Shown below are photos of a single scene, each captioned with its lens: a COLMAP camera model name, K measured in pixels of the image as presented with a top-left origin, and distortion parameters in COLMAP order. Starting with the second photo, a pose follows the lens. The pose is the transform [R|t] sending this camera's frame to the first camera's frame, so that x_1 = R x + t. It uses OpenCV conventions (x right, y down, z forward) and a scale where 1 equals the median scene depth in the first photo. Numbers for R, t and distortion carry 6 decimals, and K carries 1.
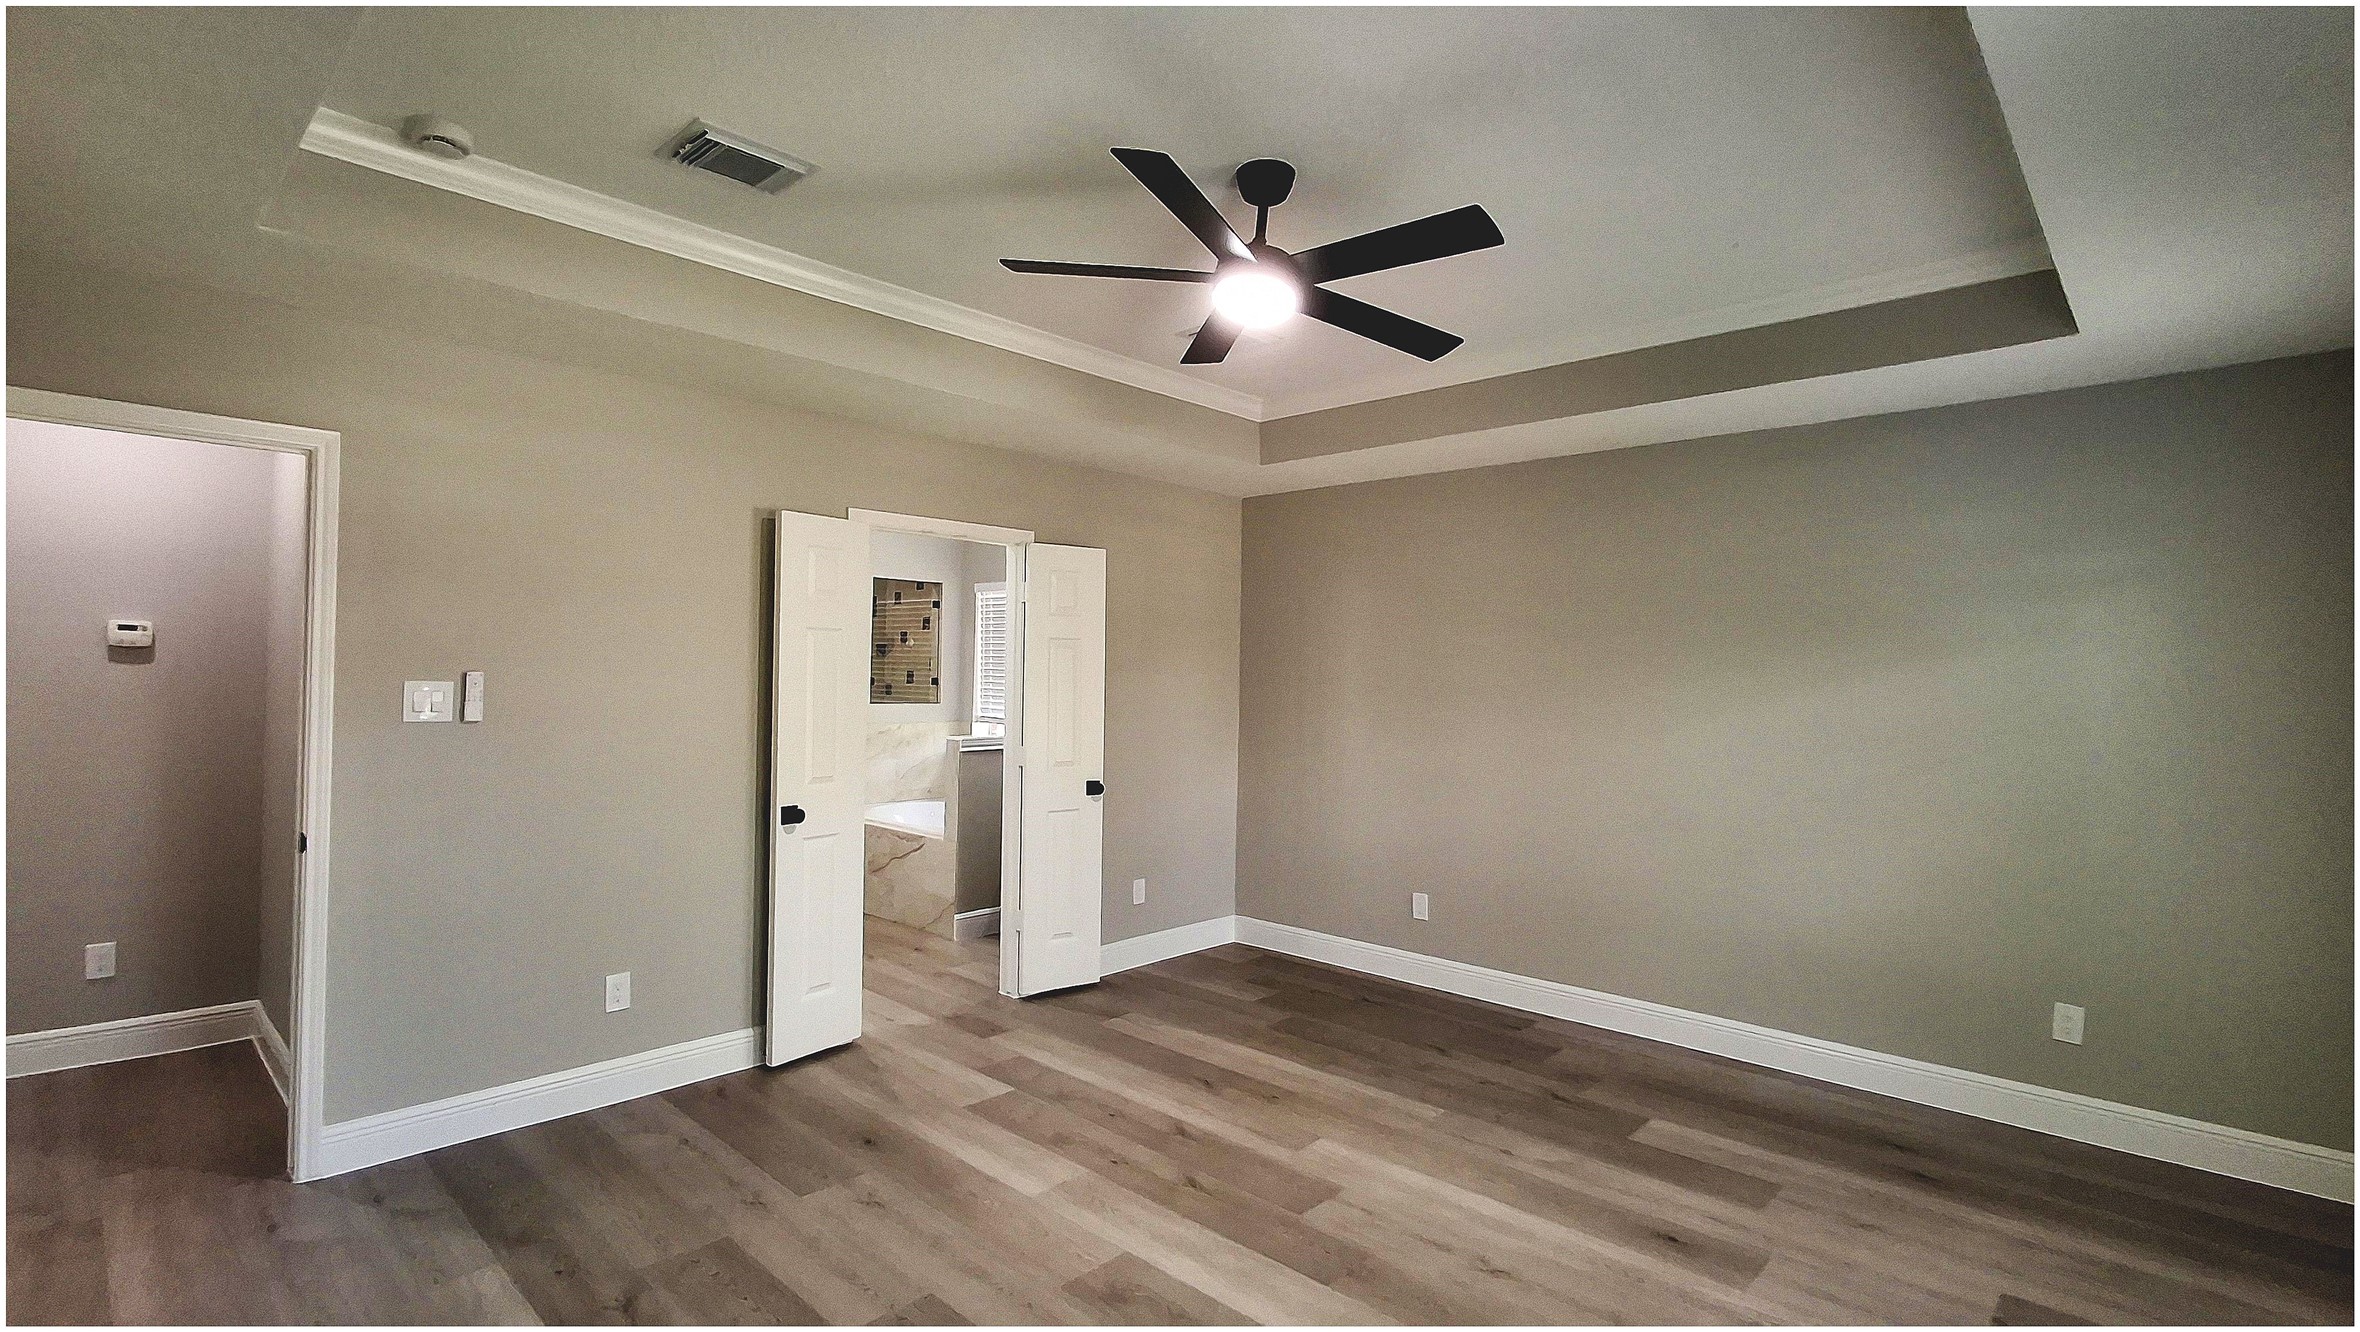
lens RADIAL K [[1087.3, 0, 1171.2], [0, 1087.3, 665.8], [0, 0, 1]] dist [-0.000865, 0.000149]
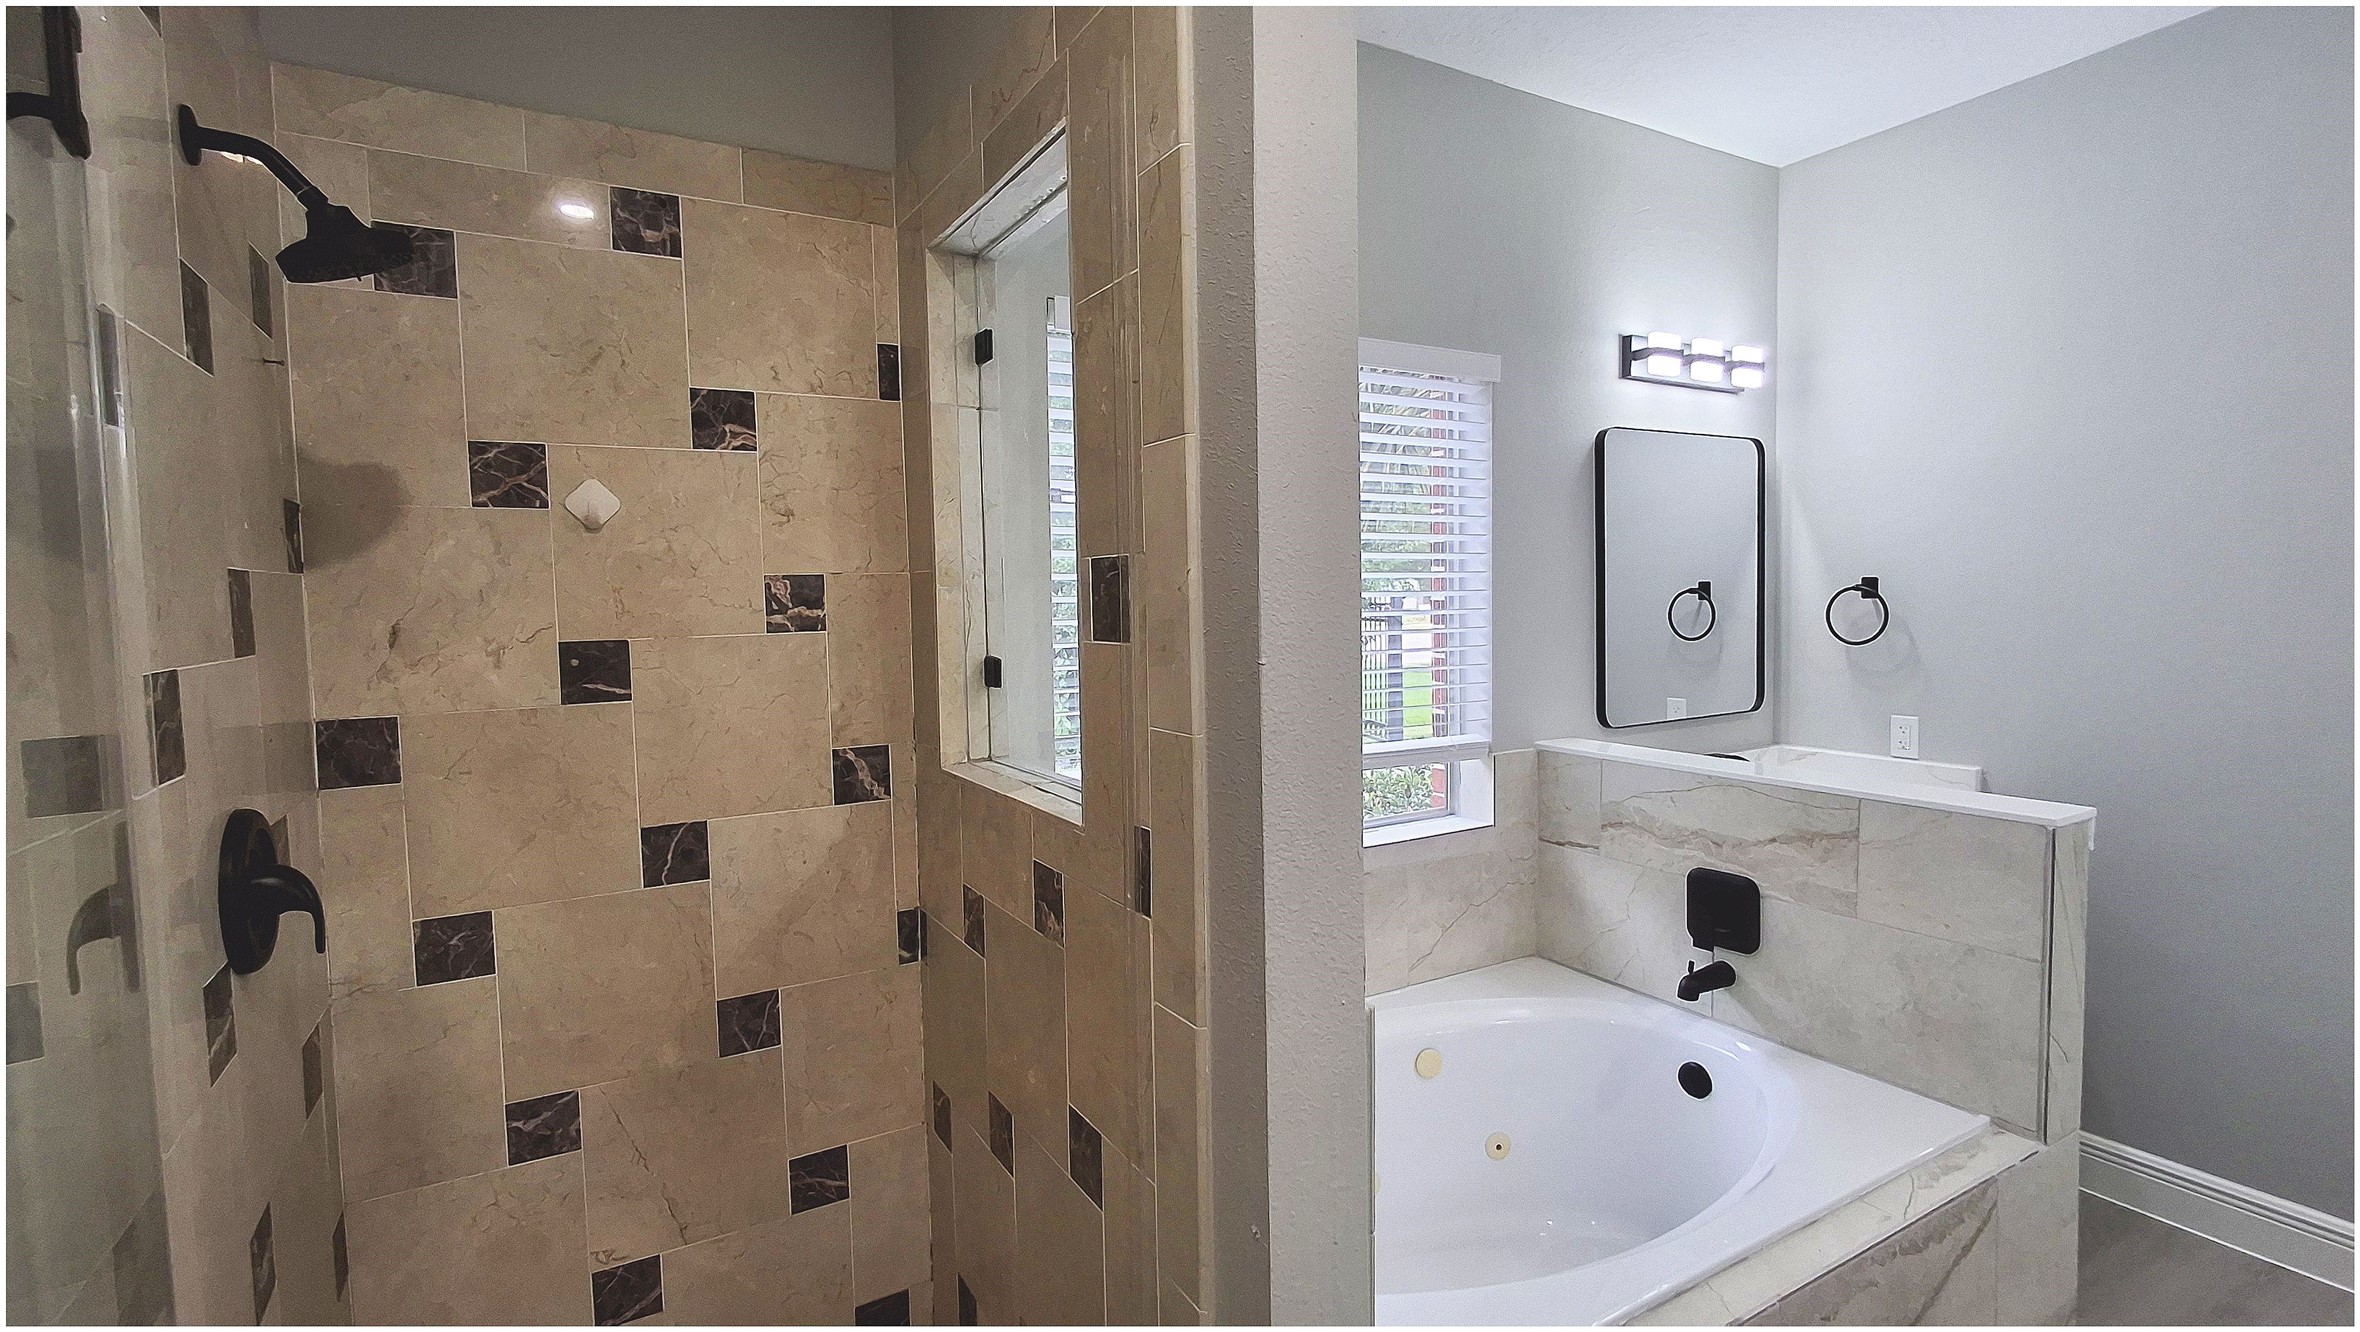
lens RADIAL K [[1076.6, 0, 1185.2], [0, 1076.6, 660.9], [0, 0, 1]] dist [-0.000303, -0.000790]
pose [[0.266561, -0.076112, 0.960808, -0.434718], [0.017507, 0.997095, 0.074129, -0.004981], [-0.963659, -0.002939, 0.267119, 0.892488]]
